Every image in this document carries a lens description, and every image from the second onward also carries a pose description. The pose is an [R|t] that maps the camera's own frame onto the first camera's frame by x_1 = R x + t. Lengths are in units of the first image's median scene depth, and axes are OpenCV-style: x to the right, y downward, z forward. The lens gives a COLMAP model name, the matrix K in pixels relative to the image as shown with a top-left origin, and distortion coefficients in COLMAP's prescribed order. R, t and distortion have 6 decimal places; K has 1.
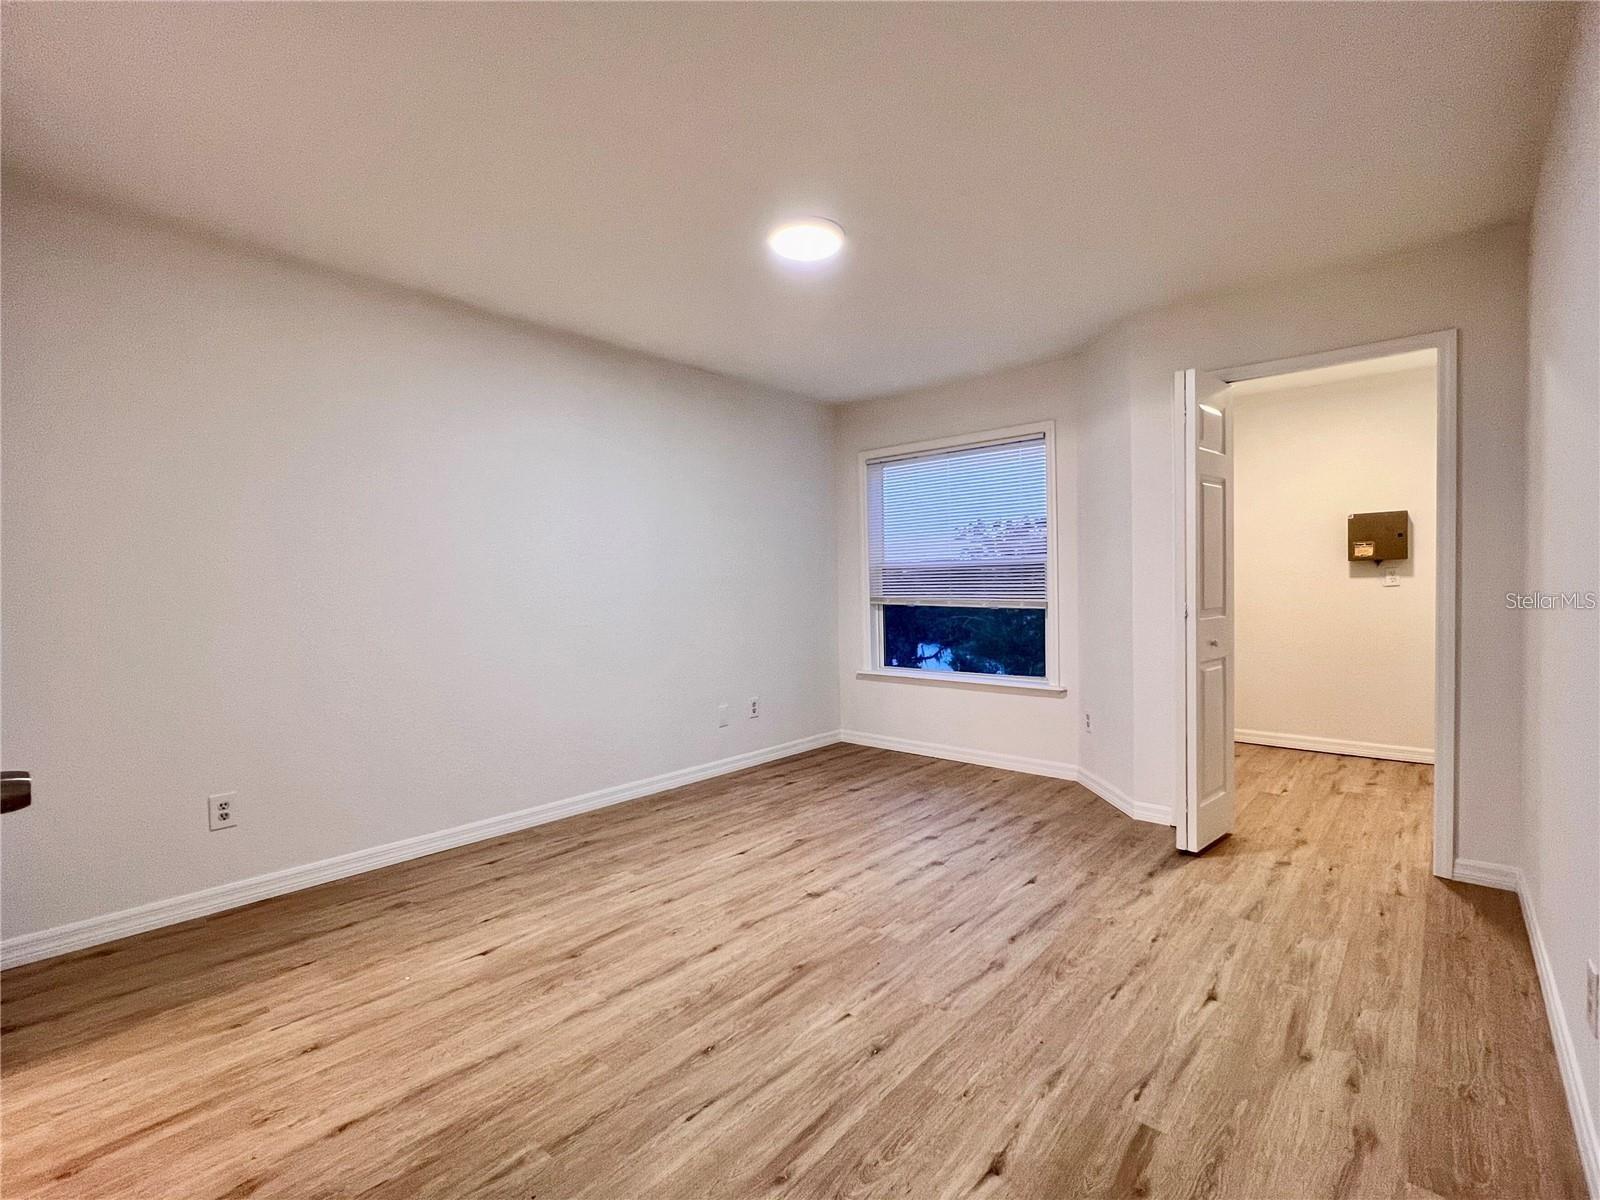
lens RADIAL K [[685.9, 0, 803.2], [0, 685.9, 612.6], [0, 0, 1]] dist [-0.000959, 0.000427]
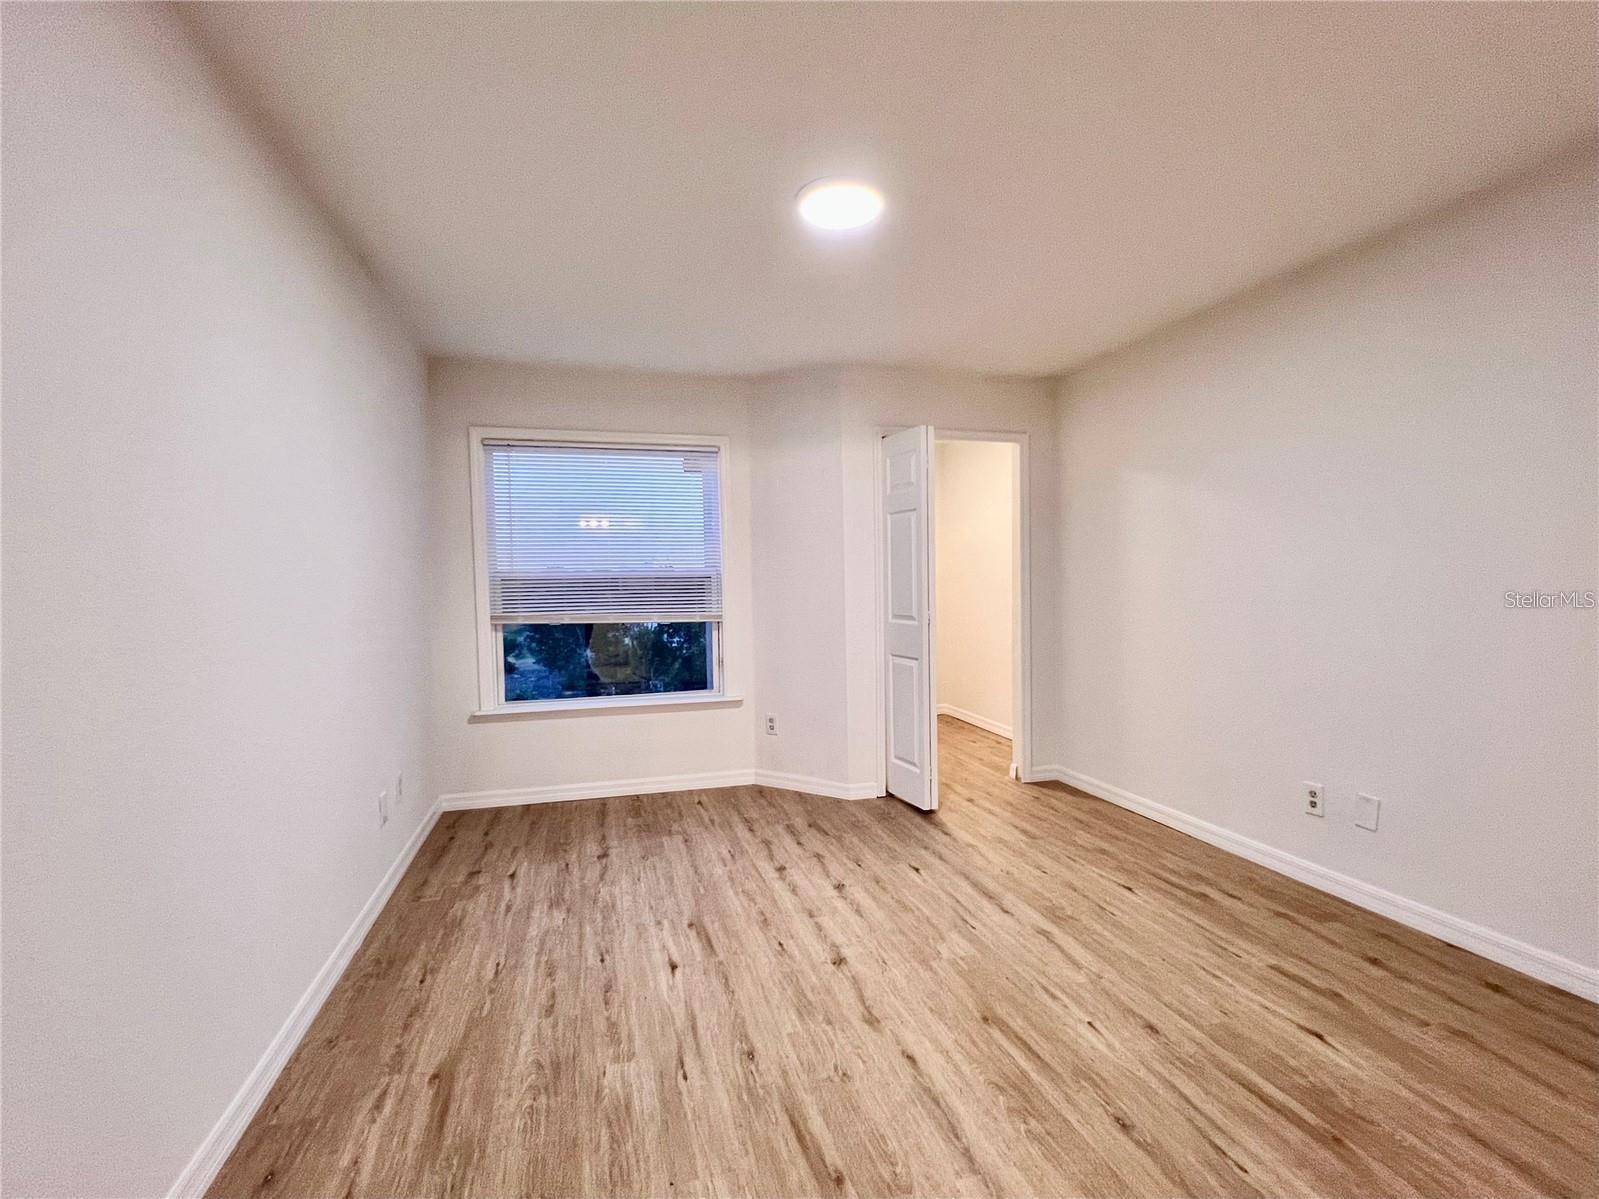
lens RADIAL K [[709.2, 0, 799.1], [0, 709.2, 606.2], [0, 0, 1]] dist [-0.003082, 0.000611]
pose [[0.579398, -0.021192, 0.814769, -0.552104], [0.041116, 0.999149, -0.003250, -0.024782], [-0.814007, 0.035383, 0.579776, 0.386710]]
